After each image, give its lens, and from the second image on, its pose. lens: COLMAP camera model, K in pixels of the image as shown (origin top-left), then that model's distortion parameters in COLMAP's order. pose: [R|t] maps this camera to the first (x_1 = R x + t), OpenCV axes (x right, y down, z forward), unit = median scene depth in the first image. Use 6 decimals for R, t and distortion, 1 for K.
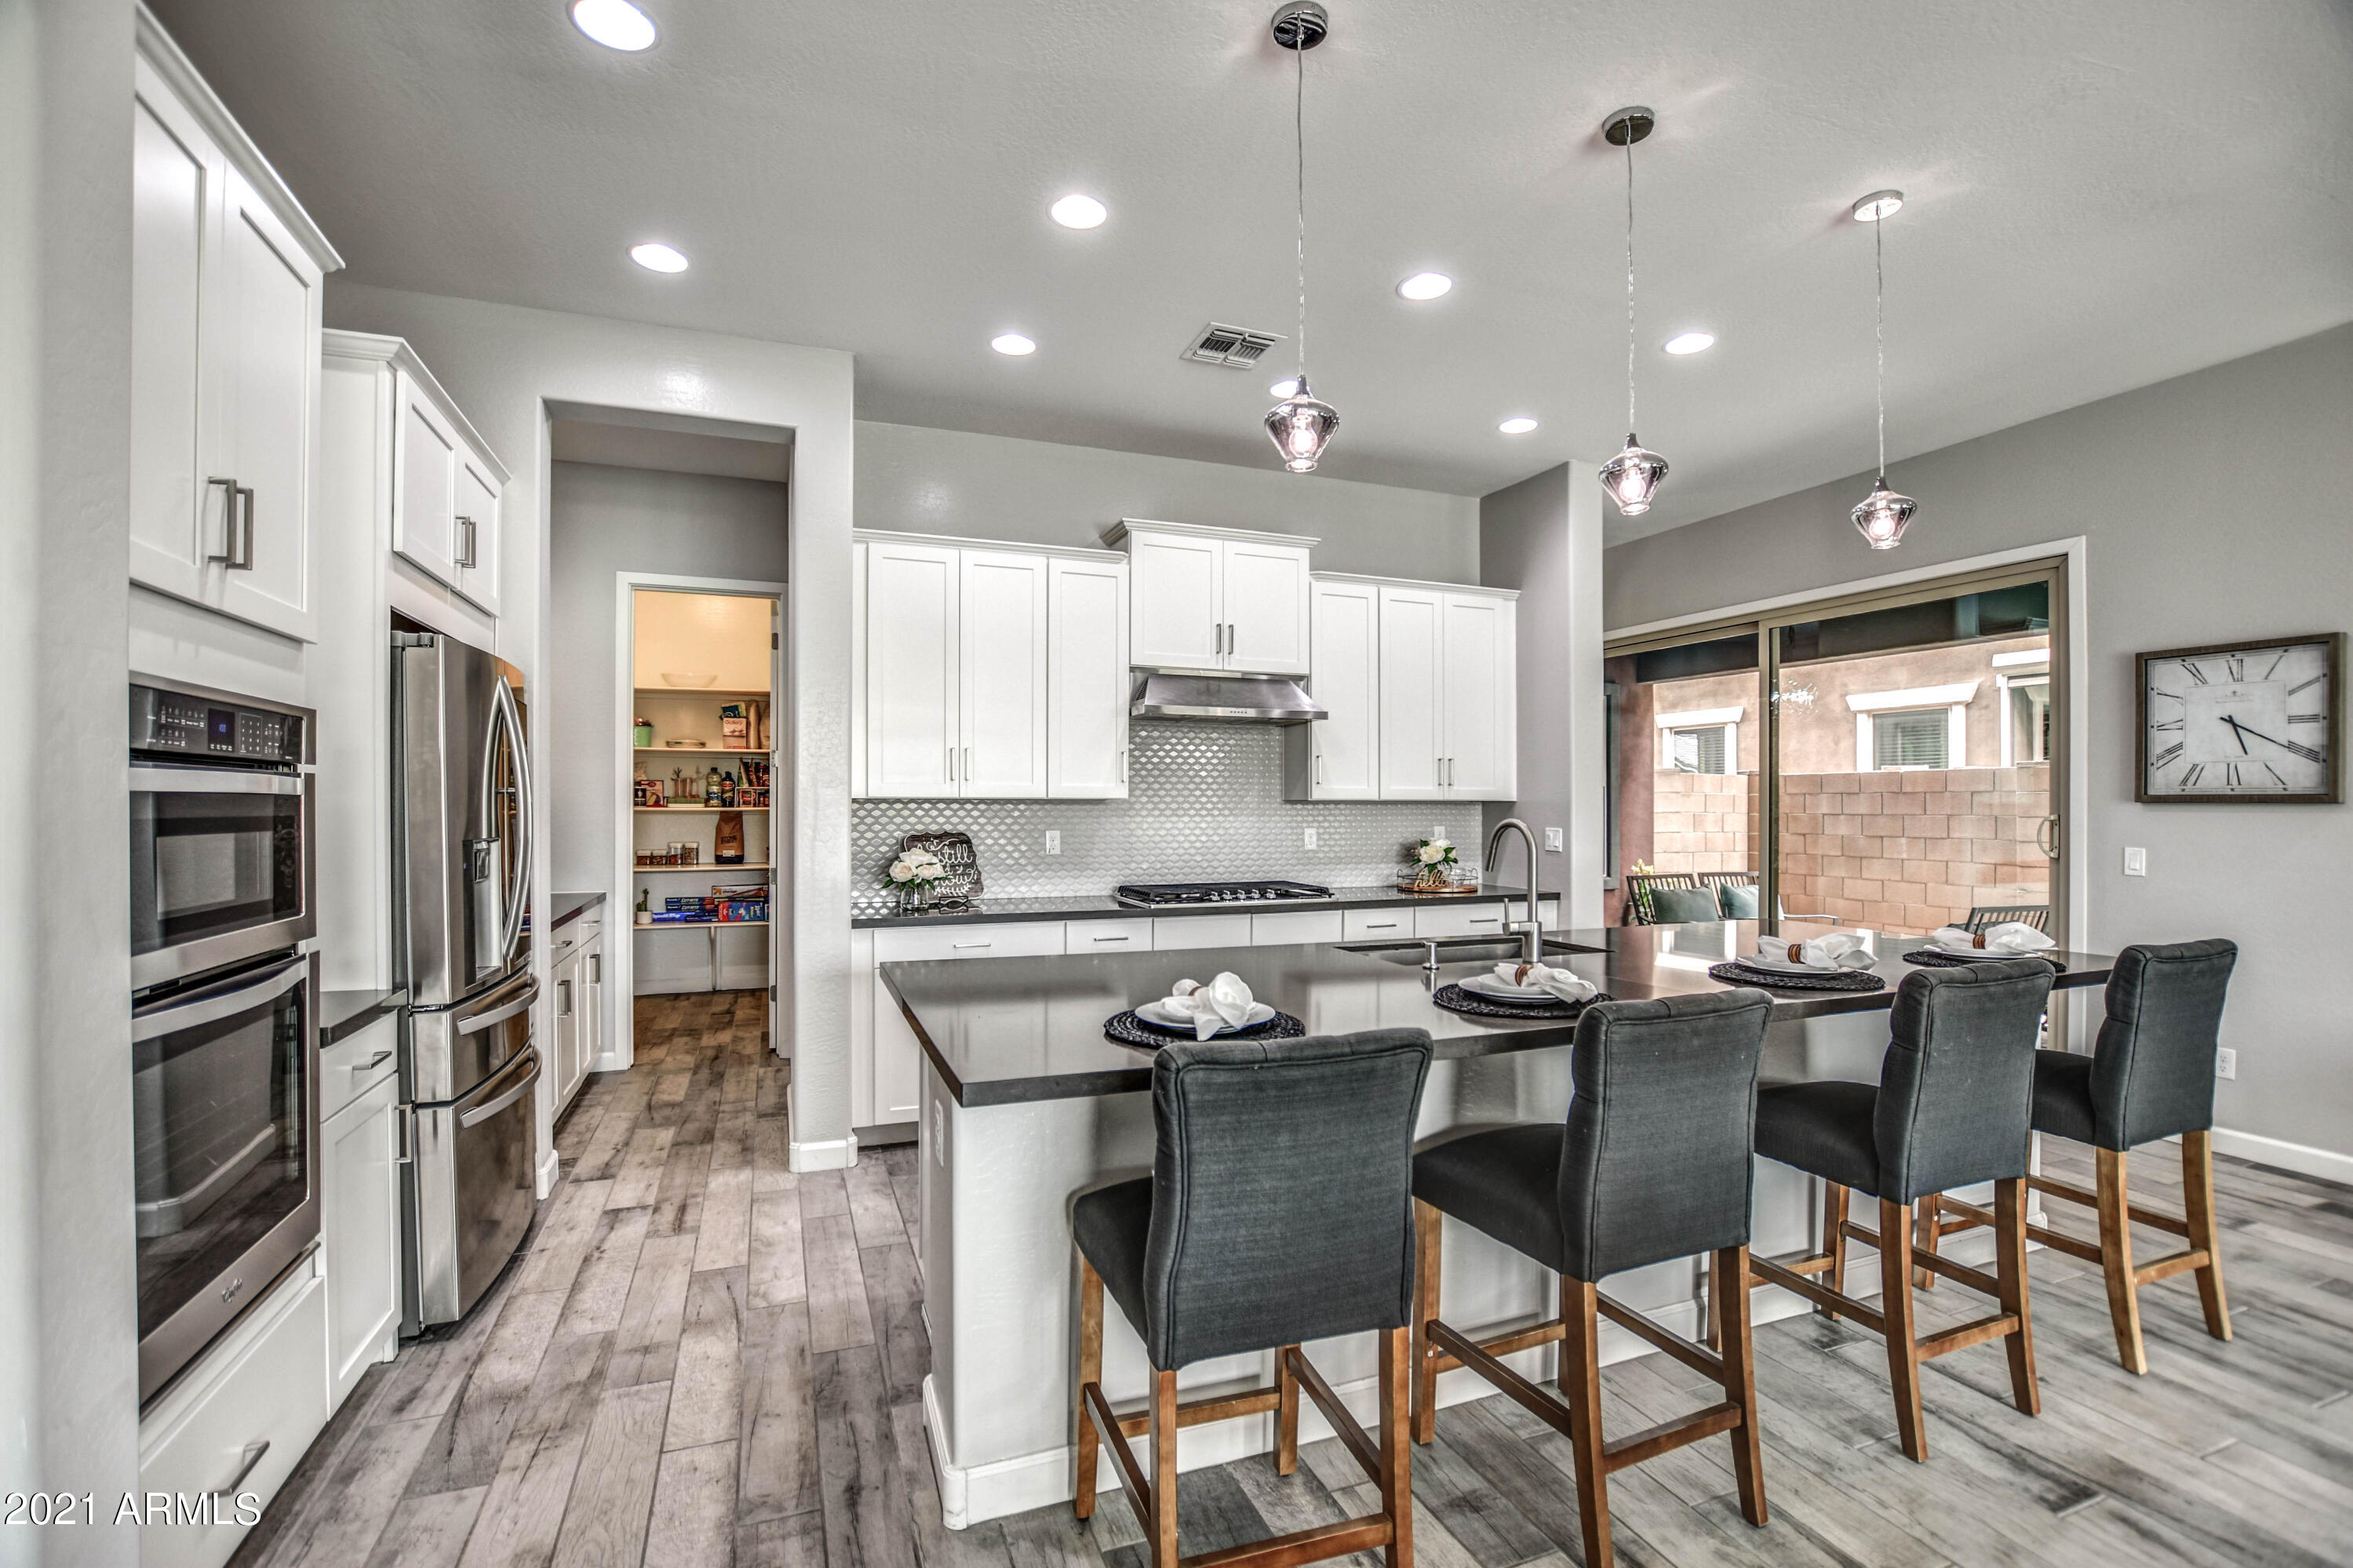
lens RADIAL K [[1052.9, 0, 1192.1], [0, 1052.9, 803.3], [0, 0, 1]] dist [-0.031710, 0.004518]
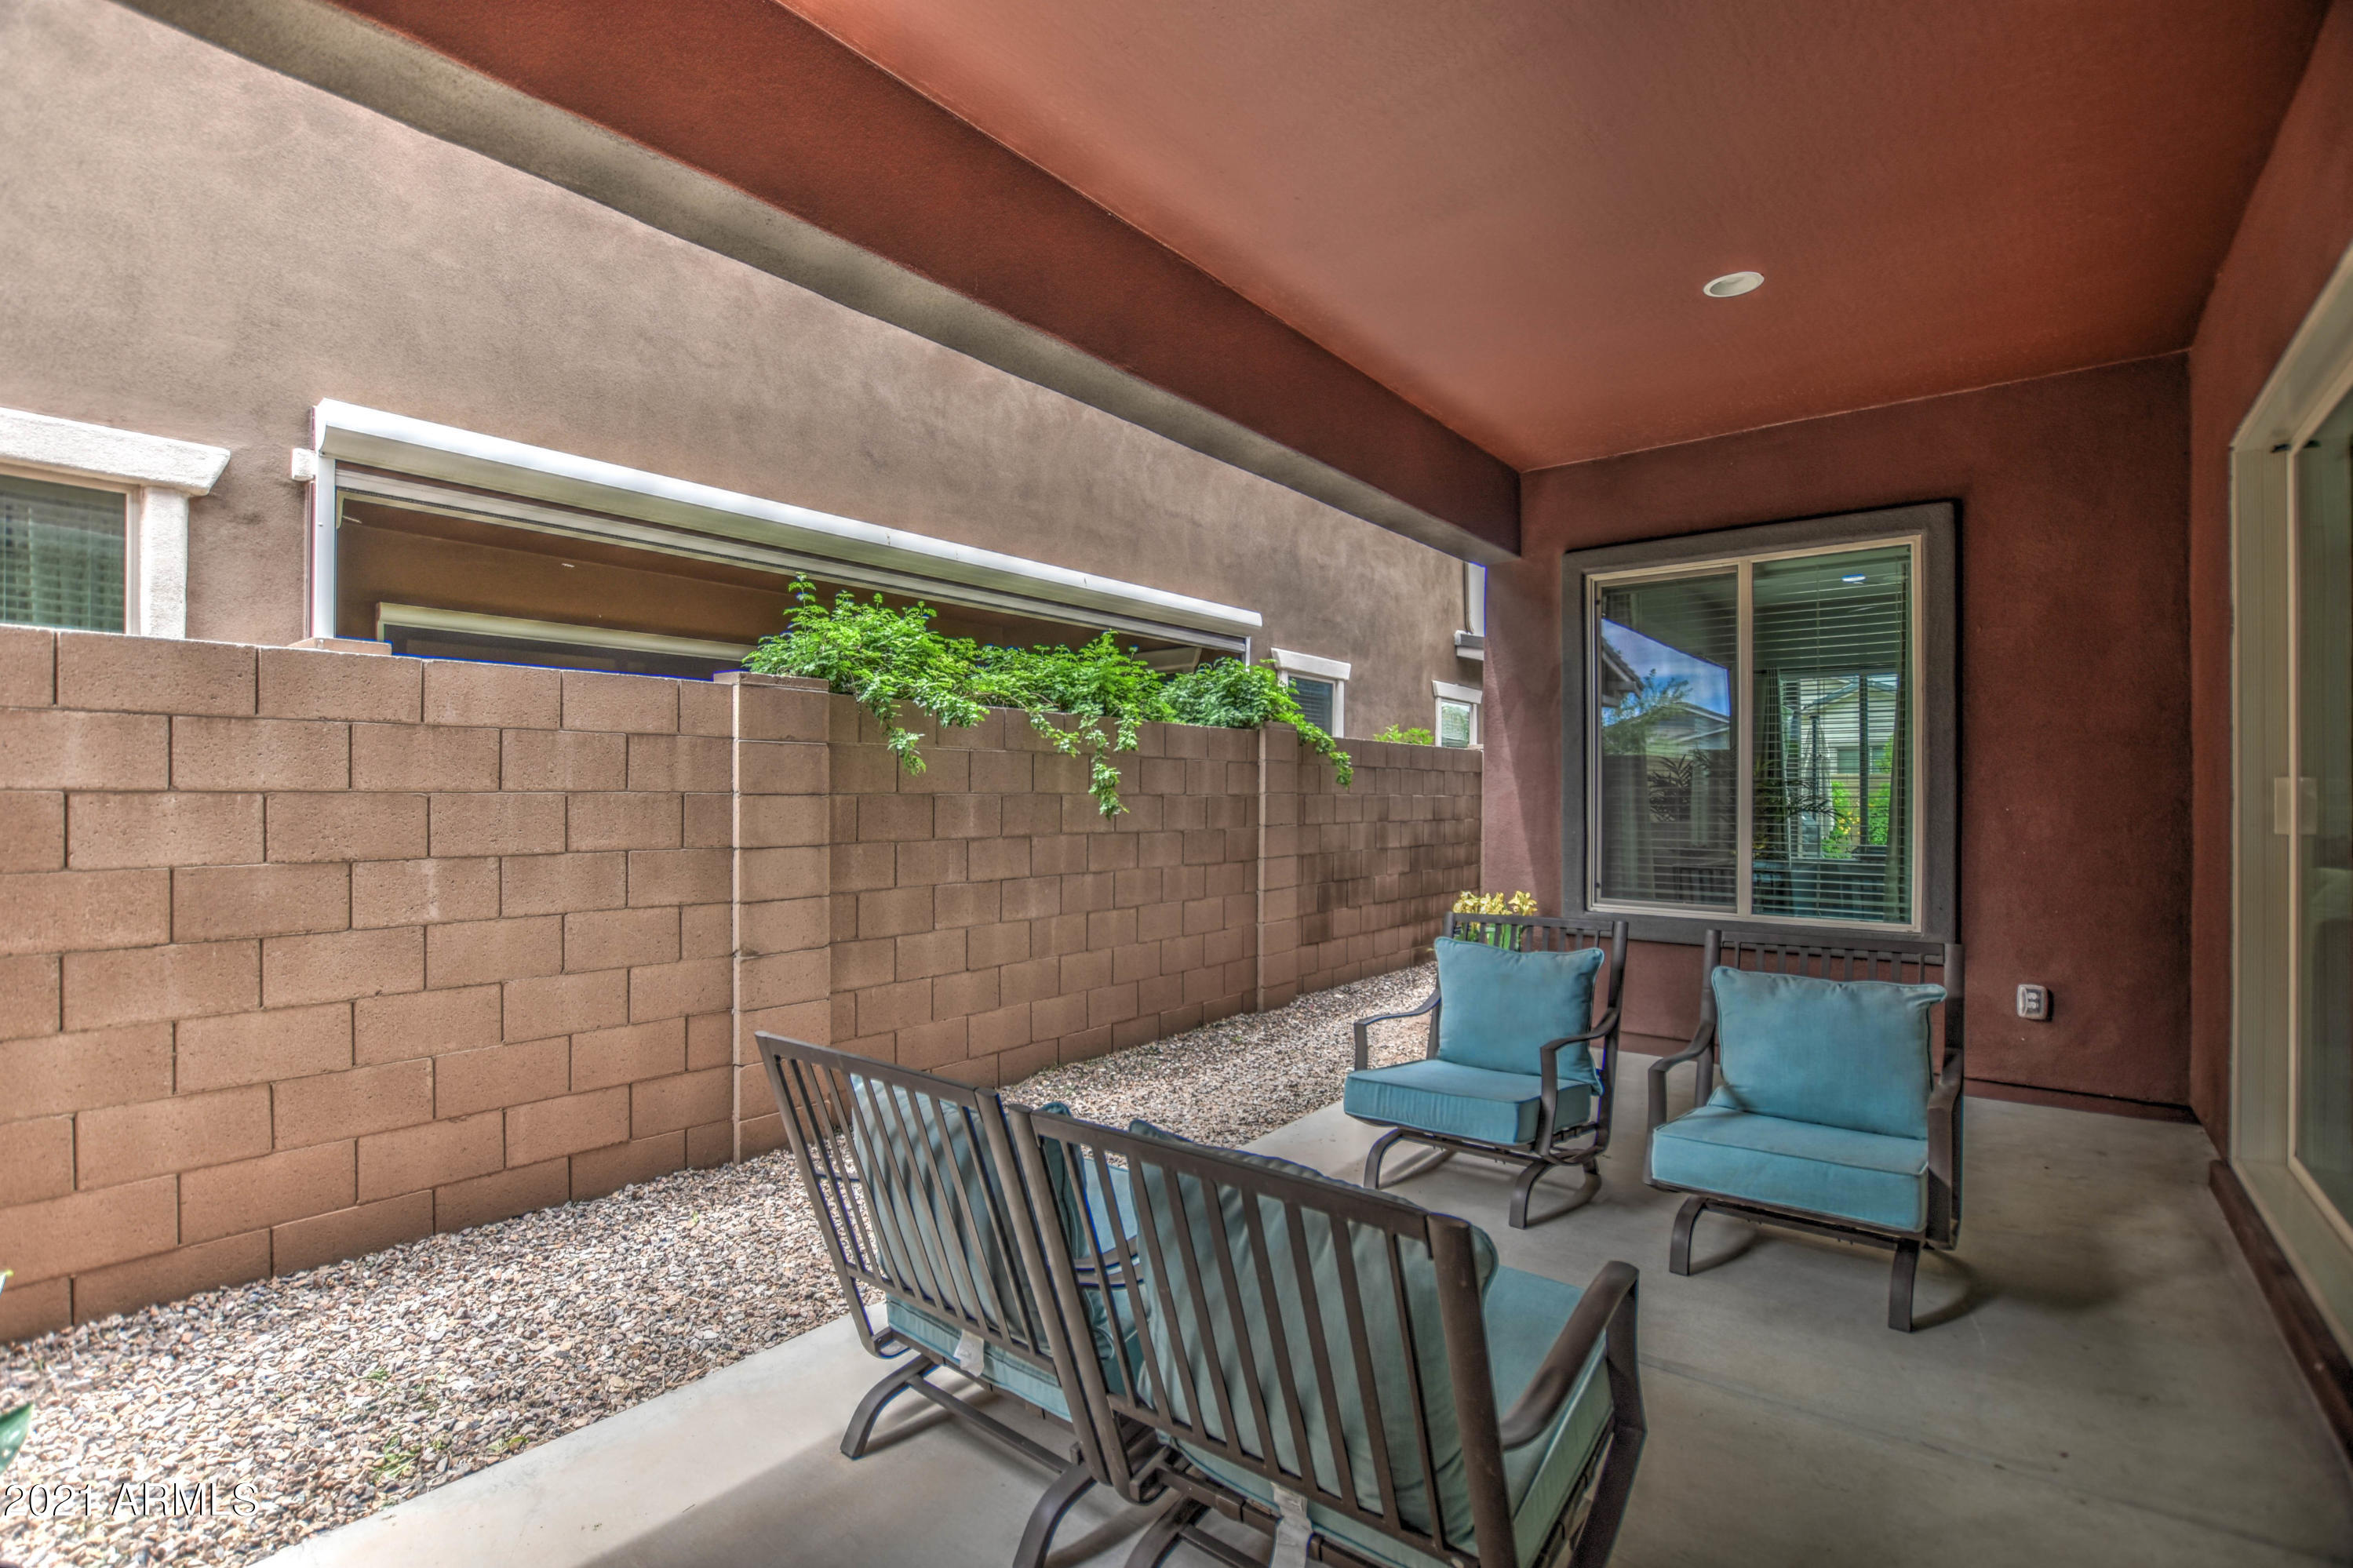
lens RADIAL K [[1052.9, 0, 1182.2], [0, 1052.9, 799.3], [0, 0, 1]] dist [-0.031710, 0.004518]
pose [[-0.510700, -0.000196, 0.859759, 0.543234], [0.001157, 0.999999, 0.000915, 0.027262], [-0.859758, 0.001462, -0.510699, 1.918608]]
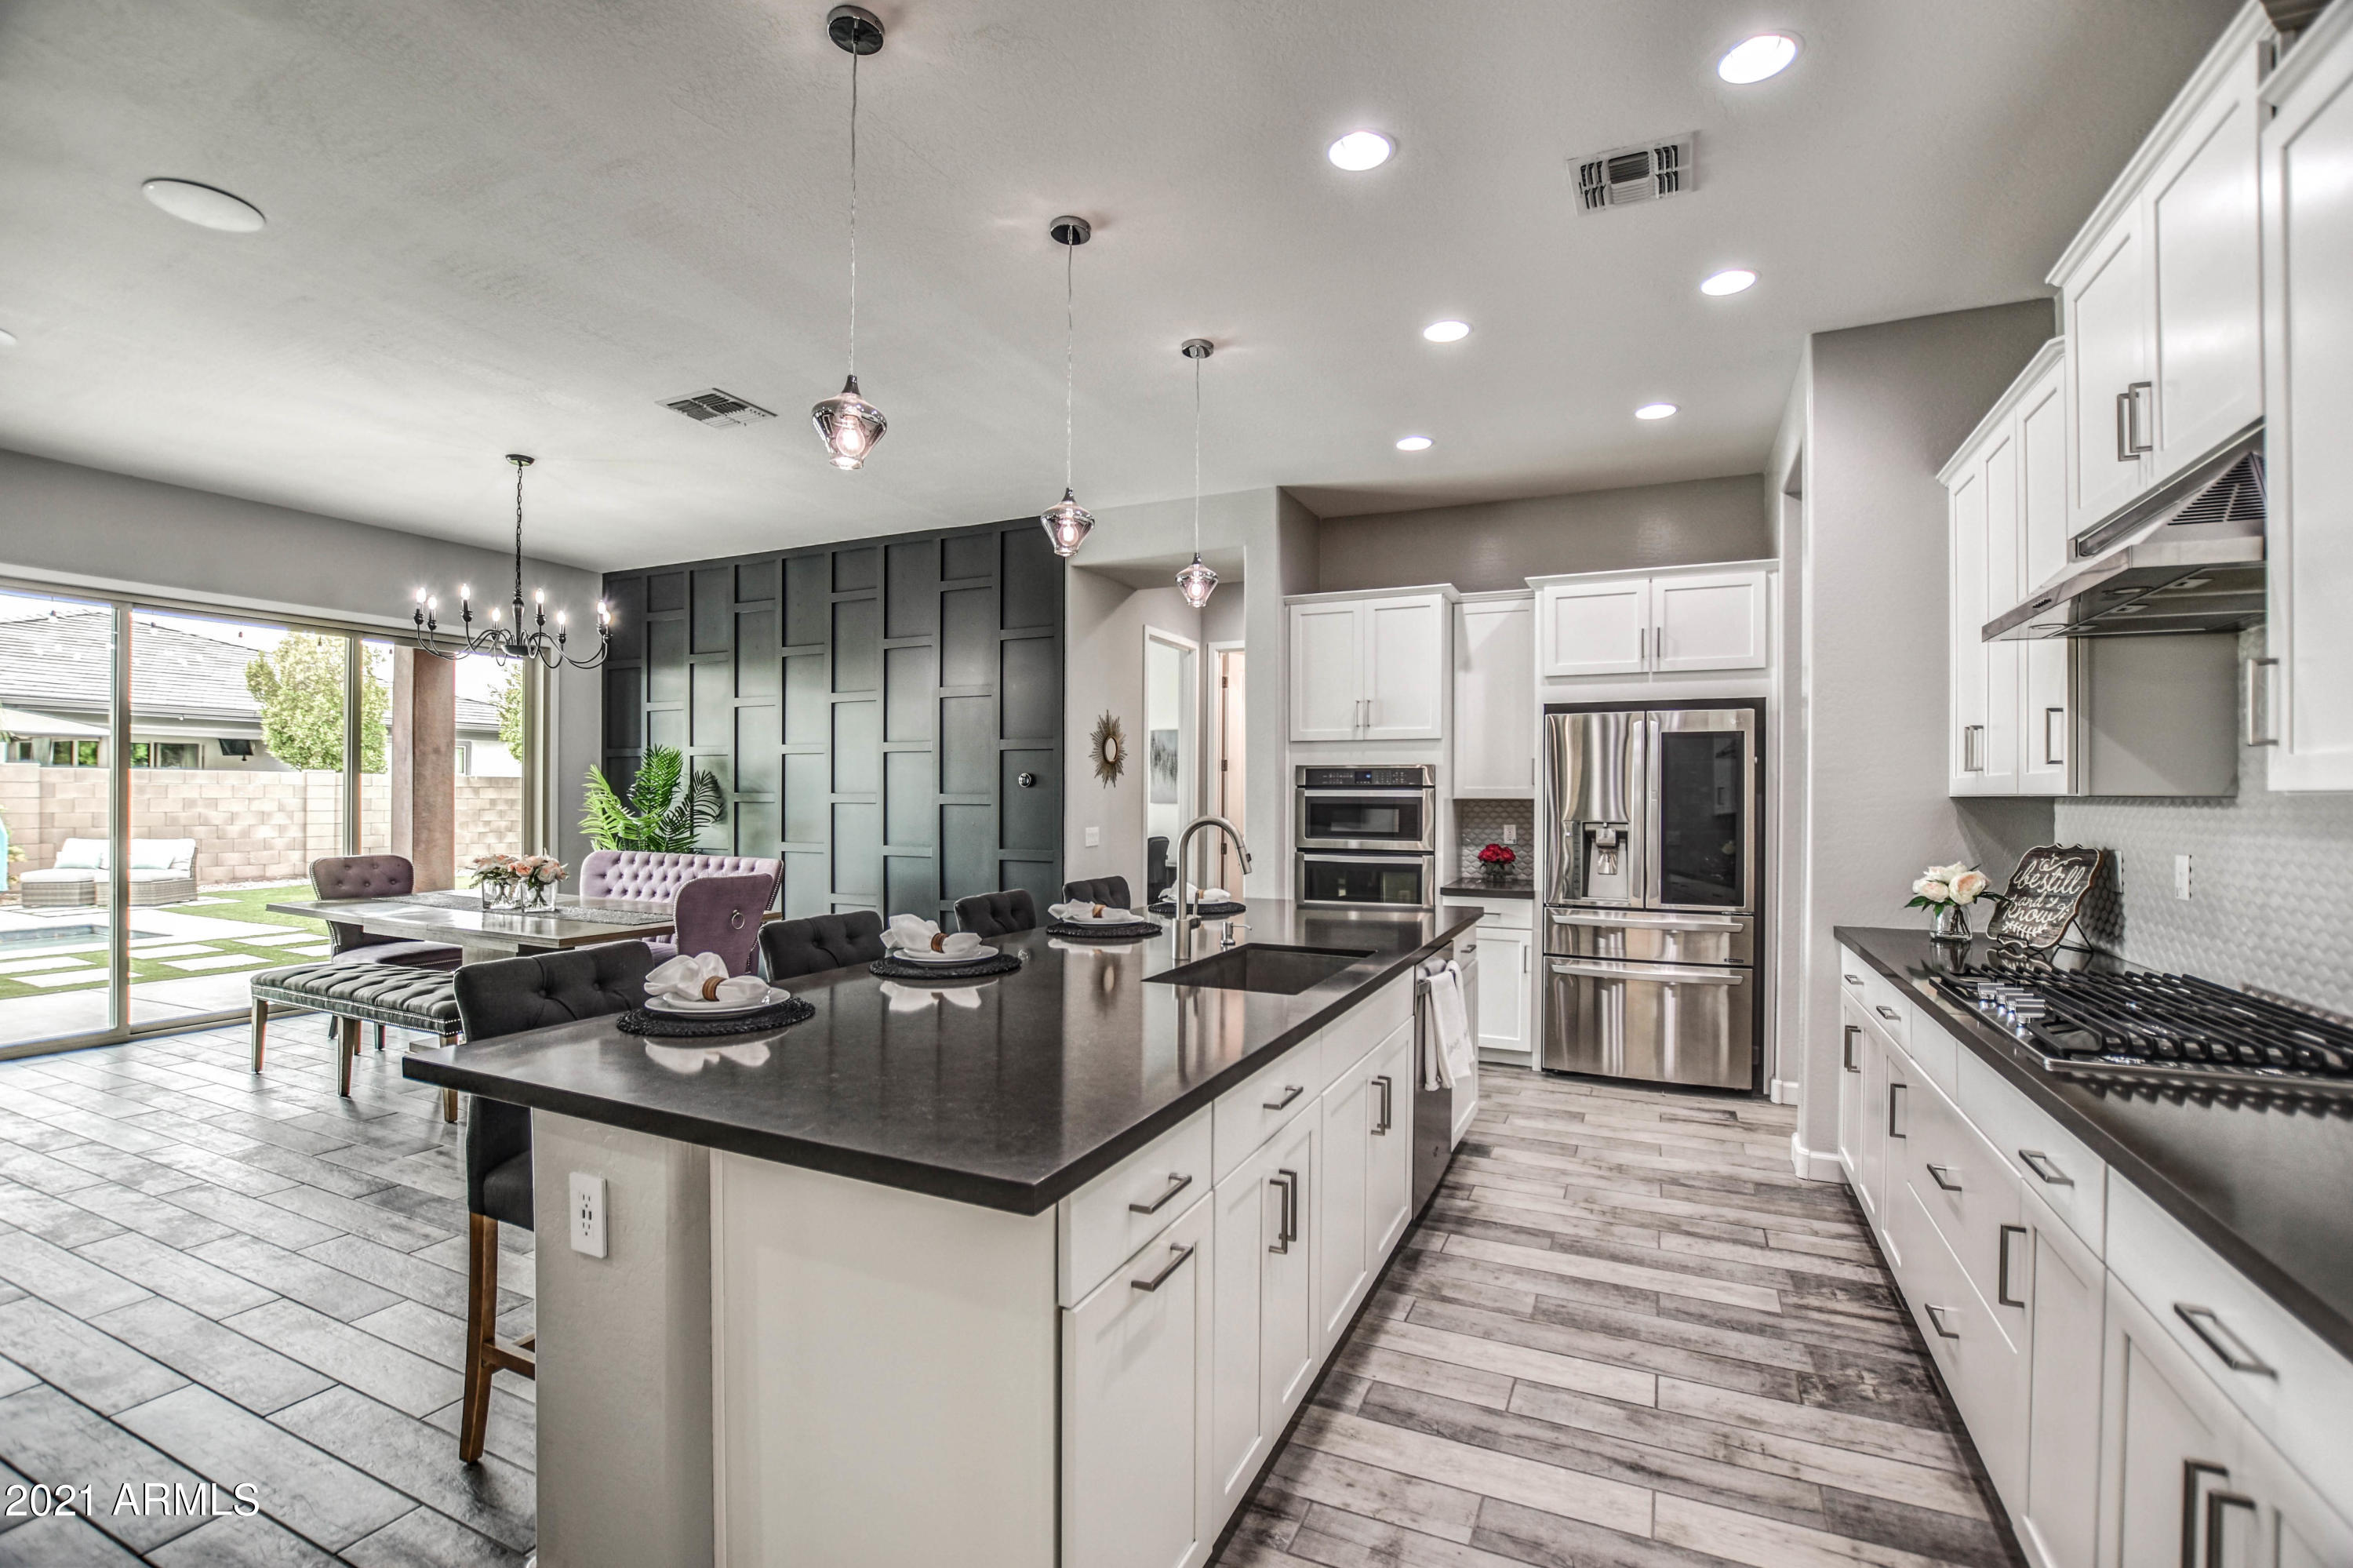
lens RADIAL K [[1053.1, 0, 1194.7], [0, 1053.1, 797.5], [0, 0, 1]] dist [-0.031710, 0.004518]
pose [[-0.722457, -0.005187, -0.691396, 0.603878], [-0.006702, 0.999977, -0.000498, 0.000194], [0.691383, 0.004274, -0.722476, 1.056836]]
